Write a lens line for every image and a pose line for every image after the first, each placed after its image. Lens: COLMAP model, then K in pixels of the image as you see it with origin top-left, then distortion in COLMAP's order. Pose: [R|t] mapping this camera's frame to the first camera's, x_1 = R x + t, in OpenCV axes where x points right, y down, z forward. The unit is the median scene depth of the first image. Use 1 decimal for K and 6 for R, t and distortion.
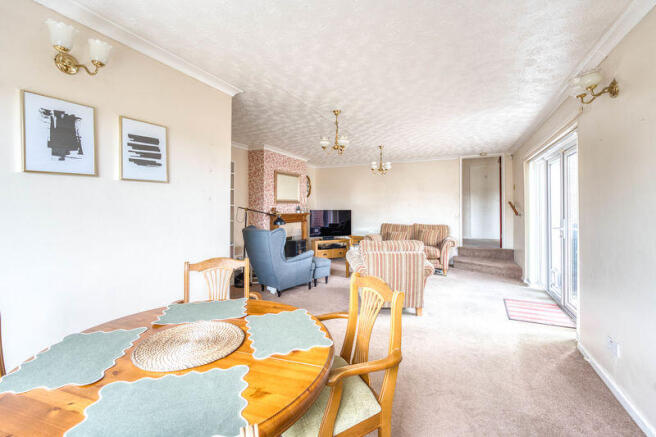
lens RADIAL K [[263.6, 0, 330.5], [0, 263.6, 203.4], [0, 0, 1]] dist [-0.009979, -0.000970]
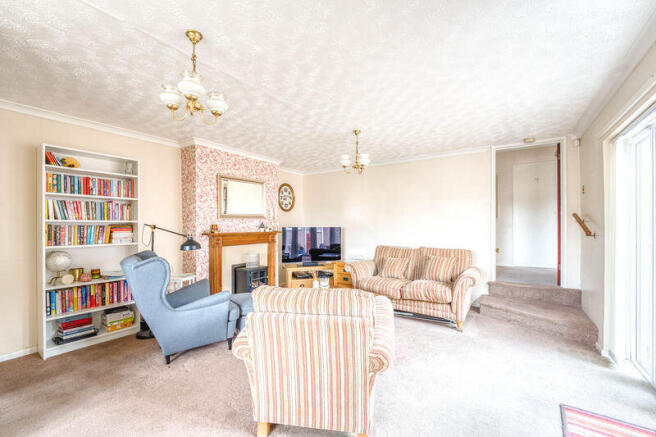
lens RADIAL K [[263.6, 0, 330.3], [0, 263.6, 224.3], [0, 0, 1]] dist [-0.009979, -0.000970]
pose [[0.988931, -0.003871, -0.148327, 0.197937], [0.006268, 0.999857, 0.015694, 0.005237], [0.148245, -0.016450, 0.988814, 0.296358]]
